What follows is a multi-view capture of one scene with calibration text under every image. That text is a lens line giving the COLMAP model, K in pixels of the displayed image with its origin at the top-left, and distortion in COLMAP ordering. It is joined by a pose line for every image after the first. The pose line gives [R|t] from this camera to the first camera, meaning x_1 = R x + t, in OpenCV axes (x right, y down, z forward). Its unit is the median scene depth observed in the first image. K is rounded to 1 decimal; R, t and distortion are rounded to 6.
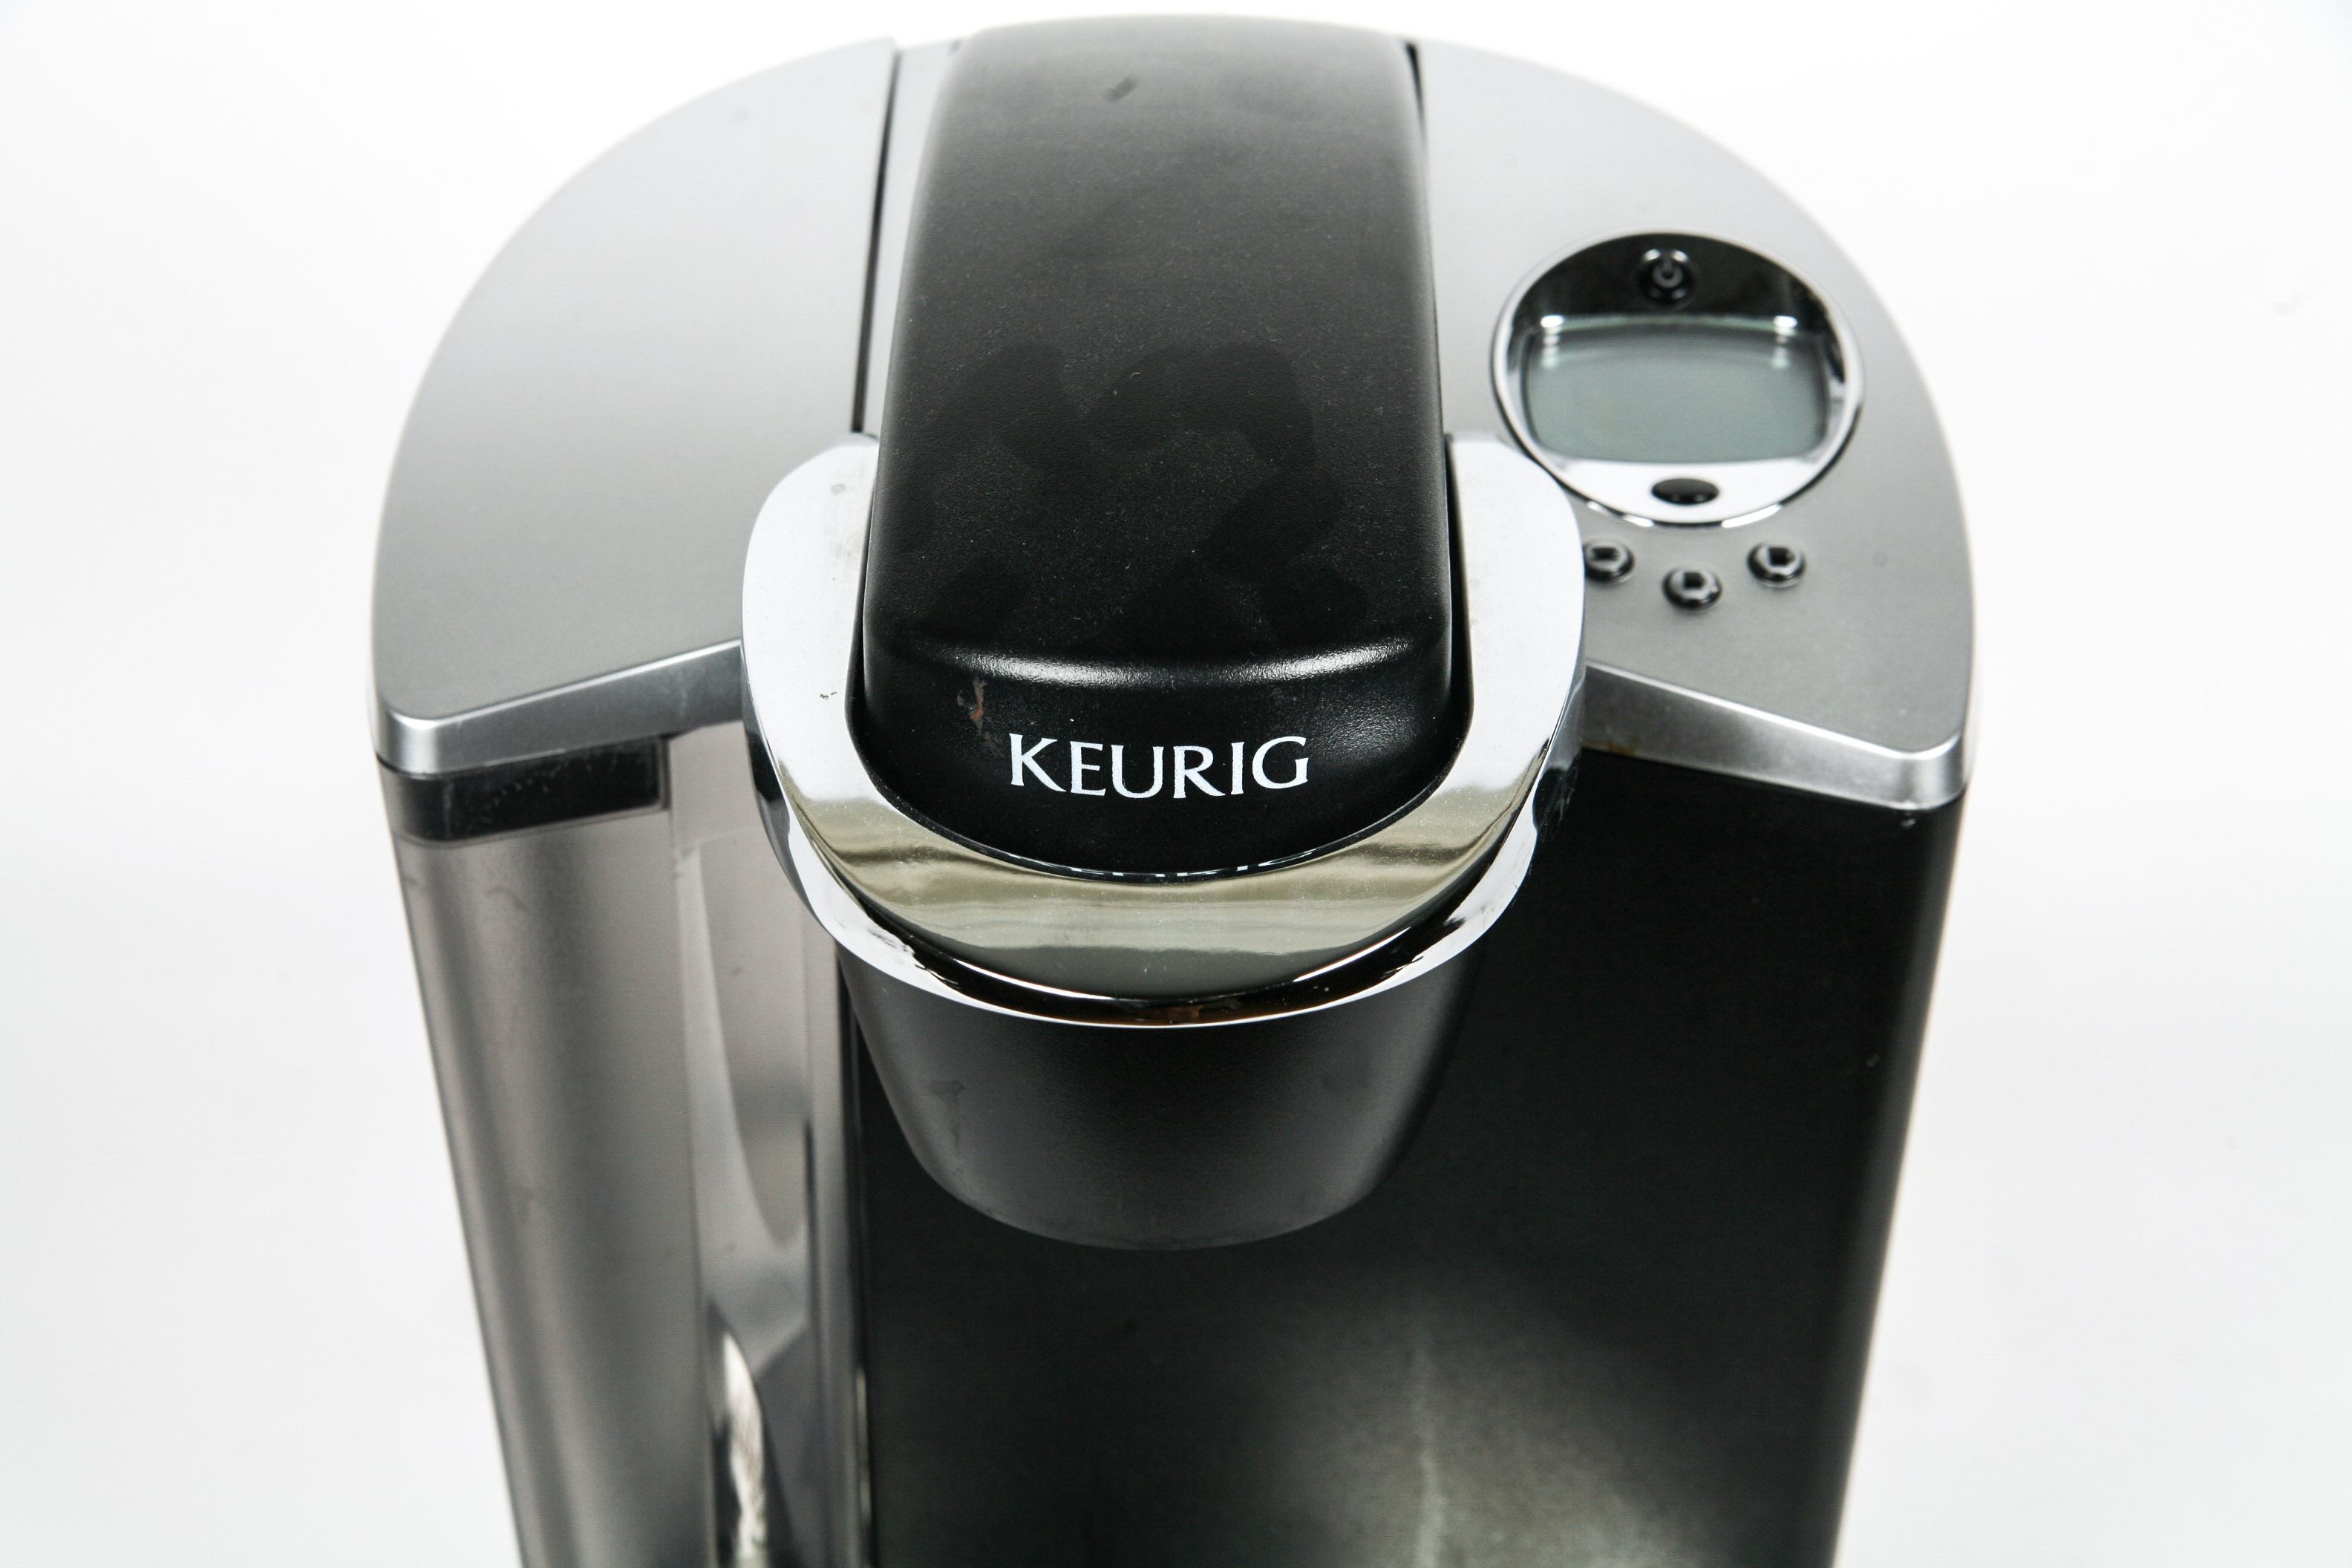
lens RADIAL K [[4653.8, 0, 1176.0], [0, 4653.8, 784.0], [0, 0, 1]] dist [0.068795, 0.194823]
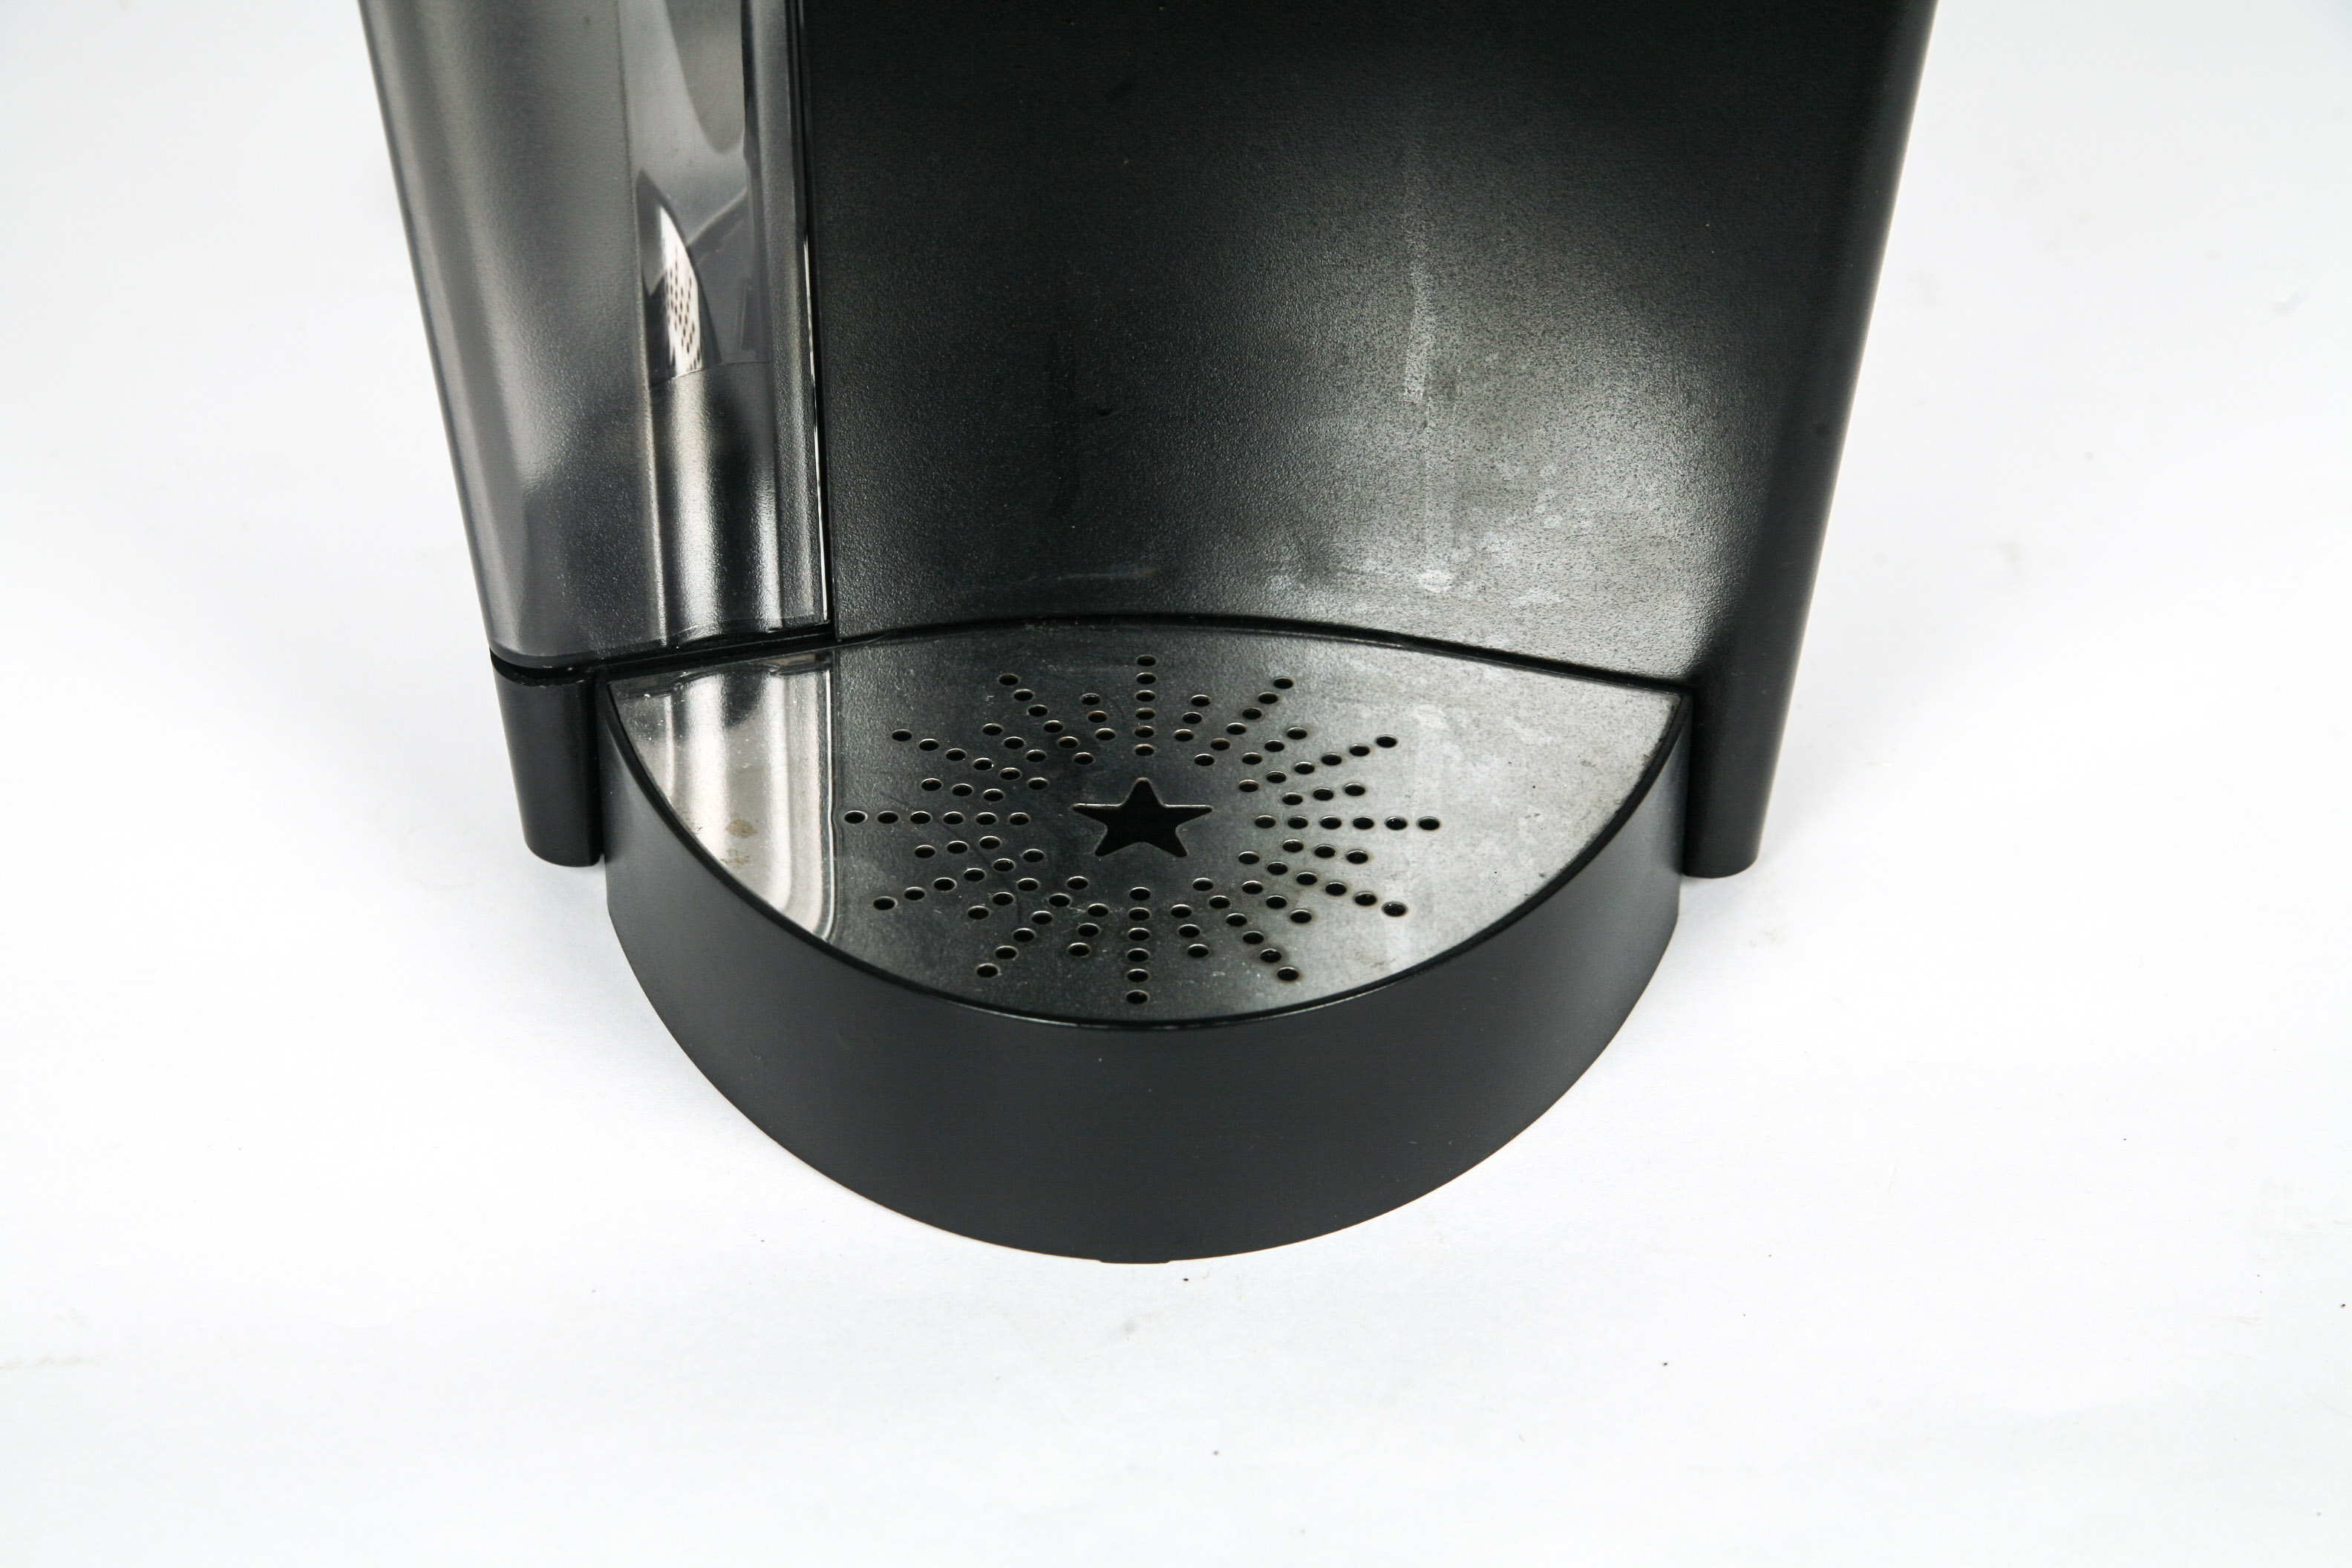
lens RADIAL K [[4653.8, 0, 1176.0], [0, 4653.8, 784.0], [0, 0, 1]] dist [0.068795, 0.194823]
pose [[0.999927, 0.001930, 0.011939, -0.005487], [-0.004012, 0.984229, 0.176856, 0.091335], [-0.011410, -0.176891, 0.984164, 0.082000]]
